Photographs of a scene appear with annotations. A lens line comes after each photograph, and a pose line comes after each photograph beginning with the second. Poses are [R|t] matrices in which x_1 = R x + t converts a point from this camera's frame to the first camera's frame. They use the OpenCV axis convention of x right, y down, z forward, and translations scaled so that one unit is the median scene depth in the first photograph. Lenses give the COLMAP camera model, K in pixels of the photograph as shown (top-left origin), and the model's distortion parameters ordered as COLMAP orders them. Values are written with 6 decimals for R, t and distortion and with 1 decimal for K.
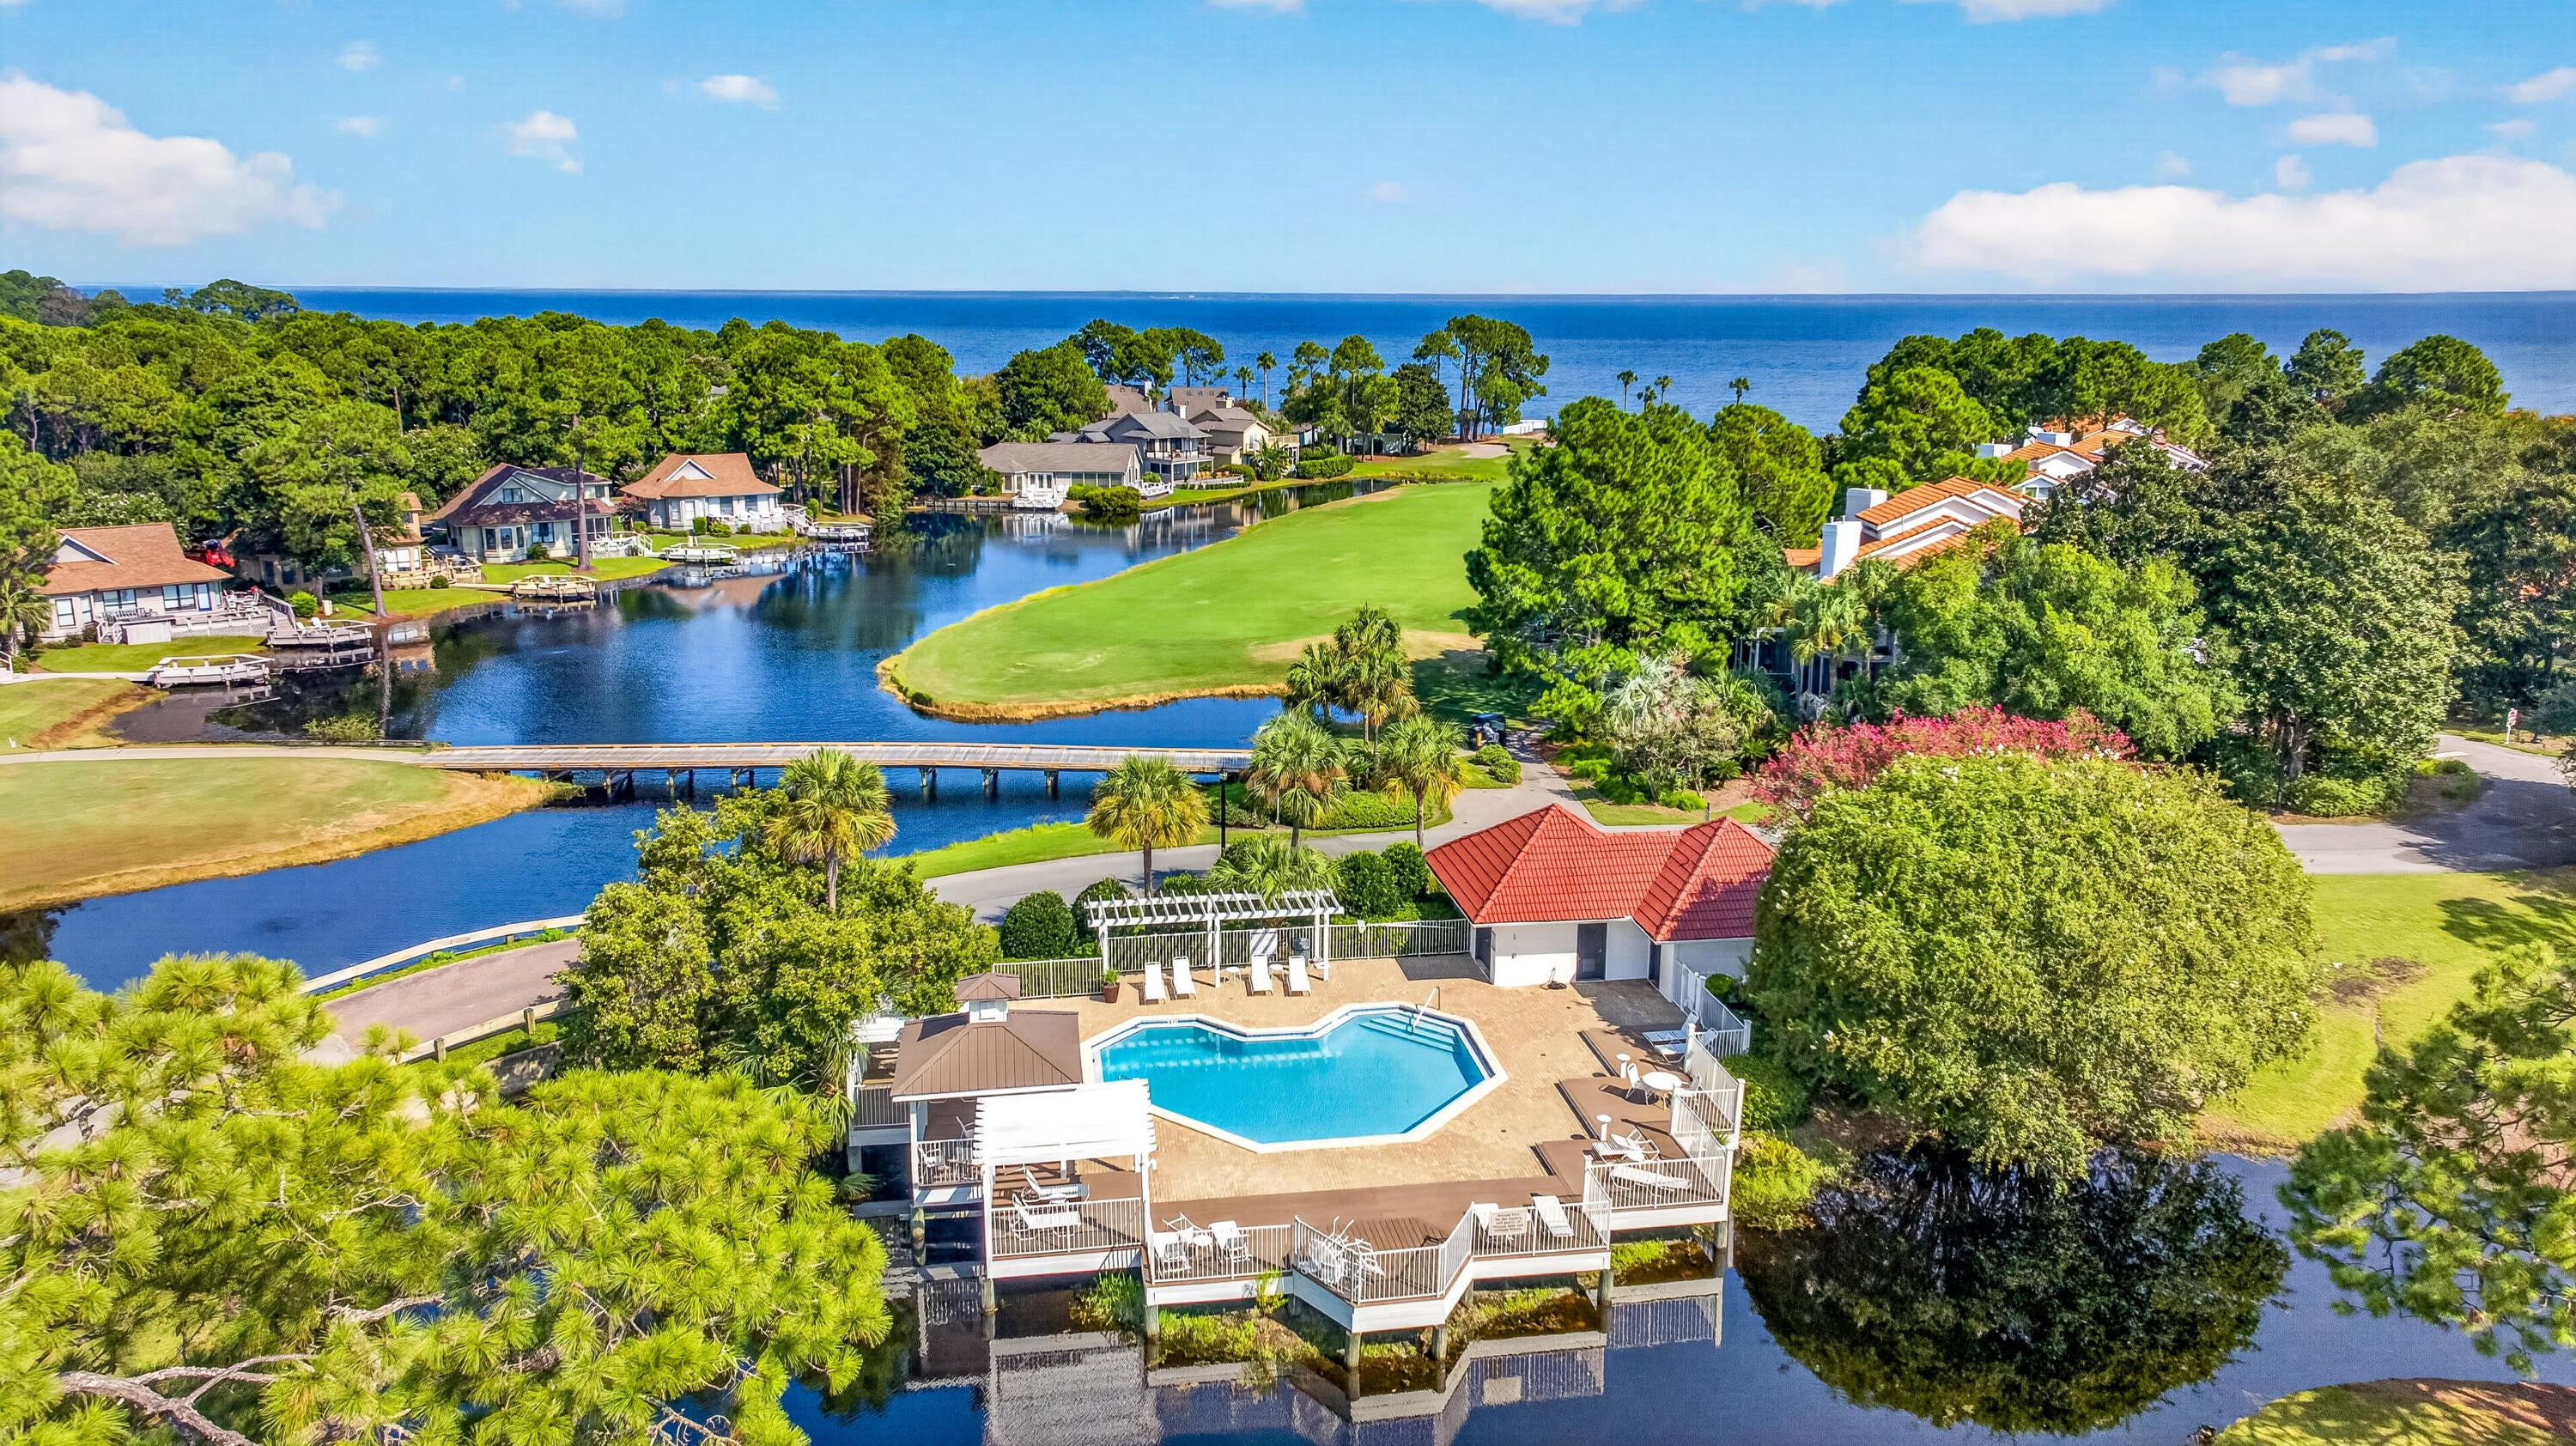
lens RADIAL K [[1736.8, 0, 1280.6], [0, 1736.8, 737.6], [0, 0, 1]] dist [0.027364, -0.003723]
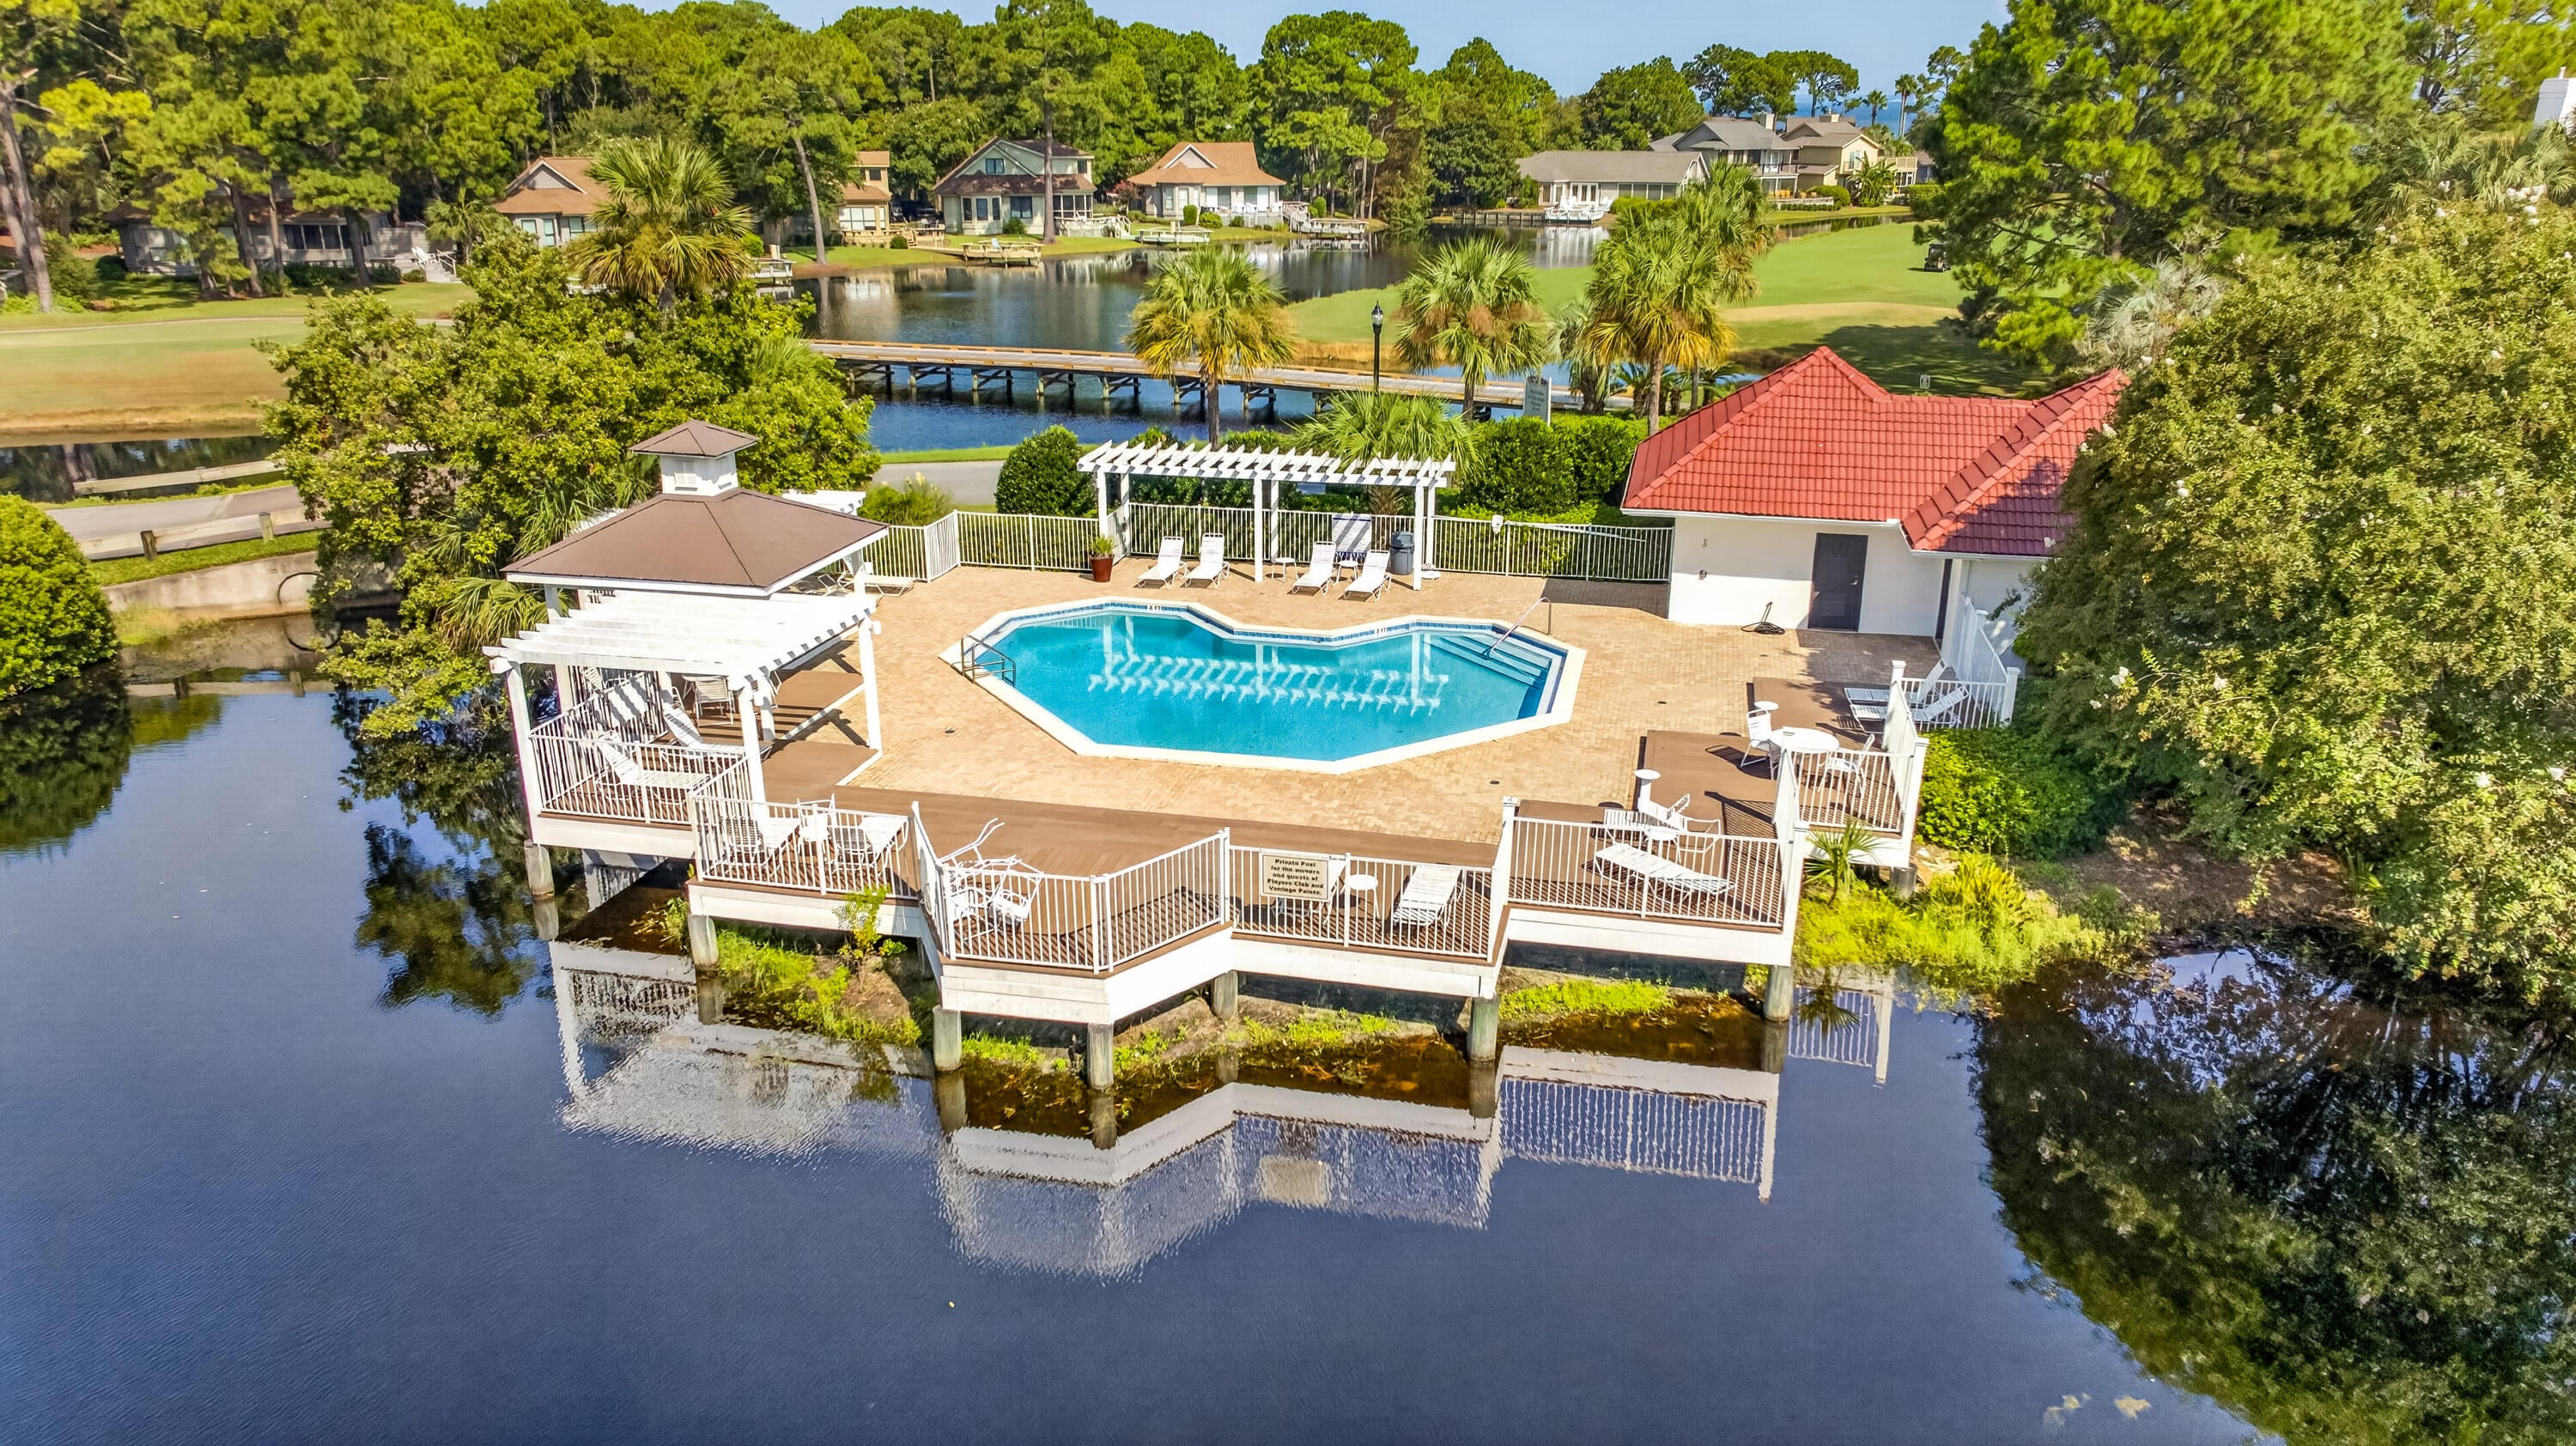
lens RADIAL K [[1736.8, 0, 1304.2], [0, 1736.8, 711.3], [0, 0, 1]] dist [0.027364, -0.003723]
pose [[0.931991, 0.114698, -0.343856, 0.151359], [-0.084392, 0.991209, 0.101895, 0.083695], [0.352520, -0.065946, 0.933478, 0.244314]]
